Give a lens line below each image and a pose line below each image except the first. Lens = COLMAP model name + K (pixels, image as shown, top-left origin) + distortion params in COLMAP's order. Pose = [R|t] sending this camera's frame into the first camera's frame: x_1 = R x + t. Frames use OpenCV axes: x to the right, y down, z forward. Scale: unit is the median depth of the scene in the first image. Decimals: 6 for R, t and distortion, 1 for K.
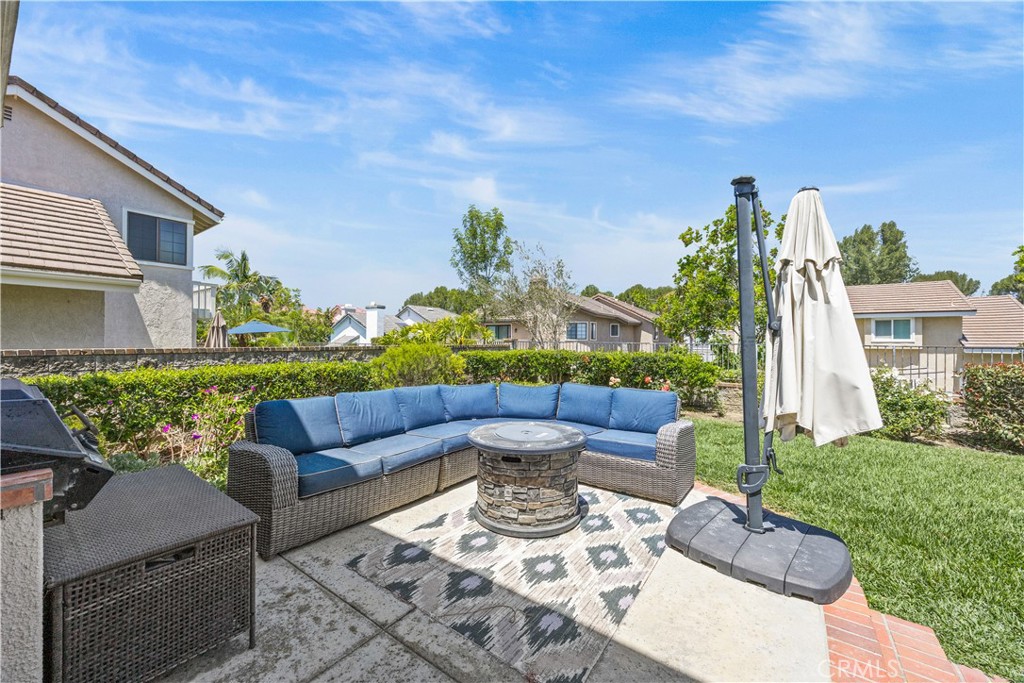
lens RADIAL K [[395.0, 0, 508.2], [0, 395.0, 333.9], [0, 0, 1]] dist [-0.006028, -0.000099]
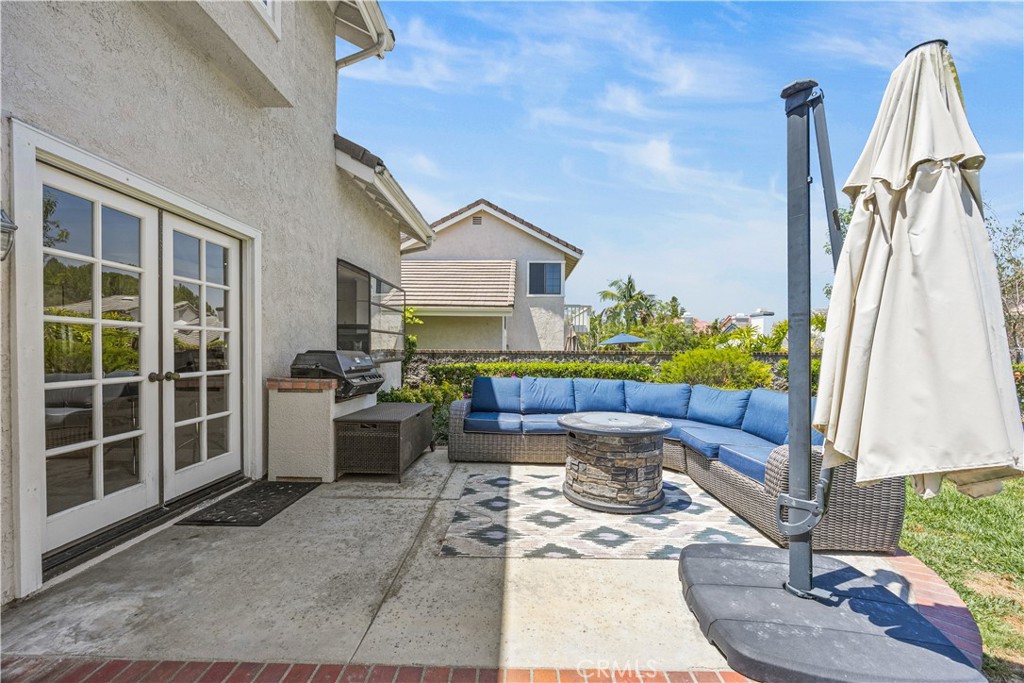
lens RADIAL K [[395.0, 0, 509.5], [0, 395.0, 350.7], [0, 0, 1]] dist [-0.006028, -0.000099]
pose [[0.580339, 0.000420, -0.814375, 0.854765], [0.008228, 0.999946, 0.006379, 0.060866], [0.814334, -0.010402, 0.580304, 0.175262]]
